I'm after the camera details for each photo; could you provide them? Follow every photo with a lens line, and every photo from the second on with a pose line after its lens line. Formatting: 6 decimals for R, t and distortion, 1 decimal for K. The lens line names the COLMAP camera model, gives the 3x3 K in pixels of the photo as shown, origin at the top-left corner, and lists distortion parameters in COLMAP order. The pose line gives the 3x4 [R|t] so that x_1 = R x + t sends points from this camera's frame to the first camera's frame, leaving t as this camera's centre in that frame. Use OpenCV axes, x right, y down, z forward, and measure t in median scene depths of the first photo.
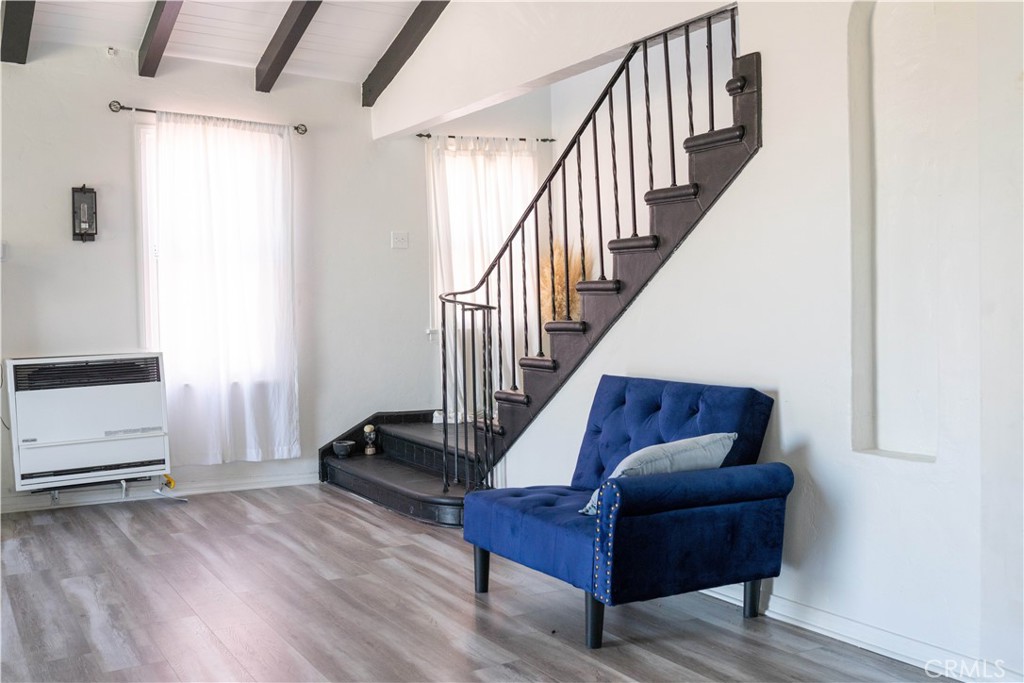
lens RADIAL K [[992.3, 0, 512.0], [0, 992.3, 341.5], [0, 0, 1]] dist [-0.022309, 0.018310]
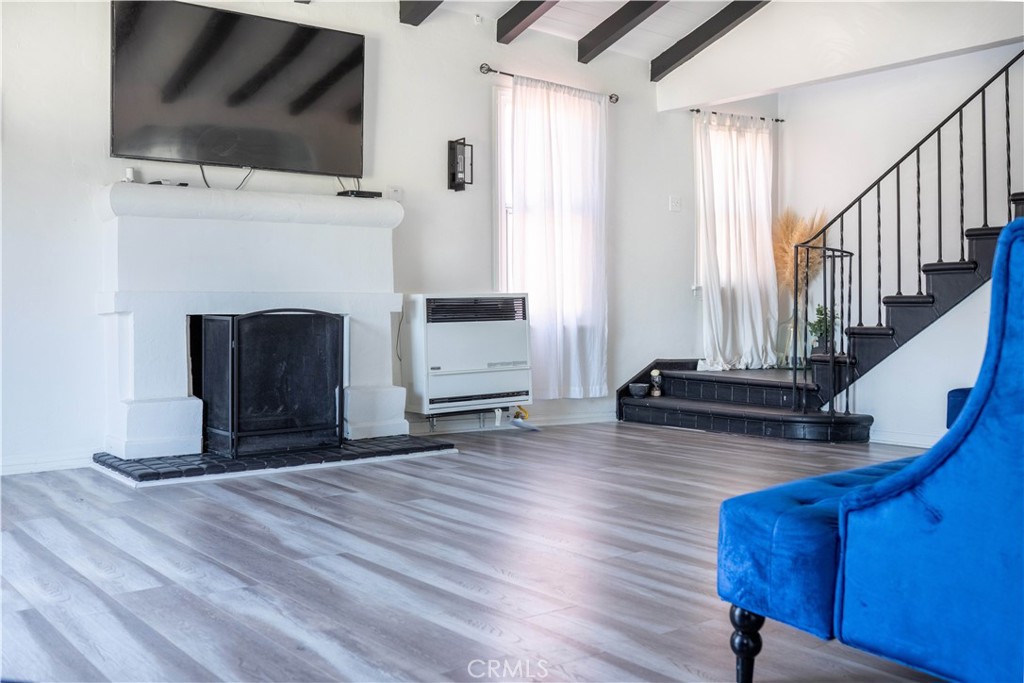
lens RADIAL K [[1019.4, 0, 512.0], [0, 1019.4, 341.5], [0, 0, 1]] dist [-0.045464, 0.032013]
pose [[0.992570, 0.011997, 0.121079, -0.465871], [-0.011099, 0.999906, -0.008089, 0.067731], [-0.121164, 0.006685, 0.992610, -0.110533]]
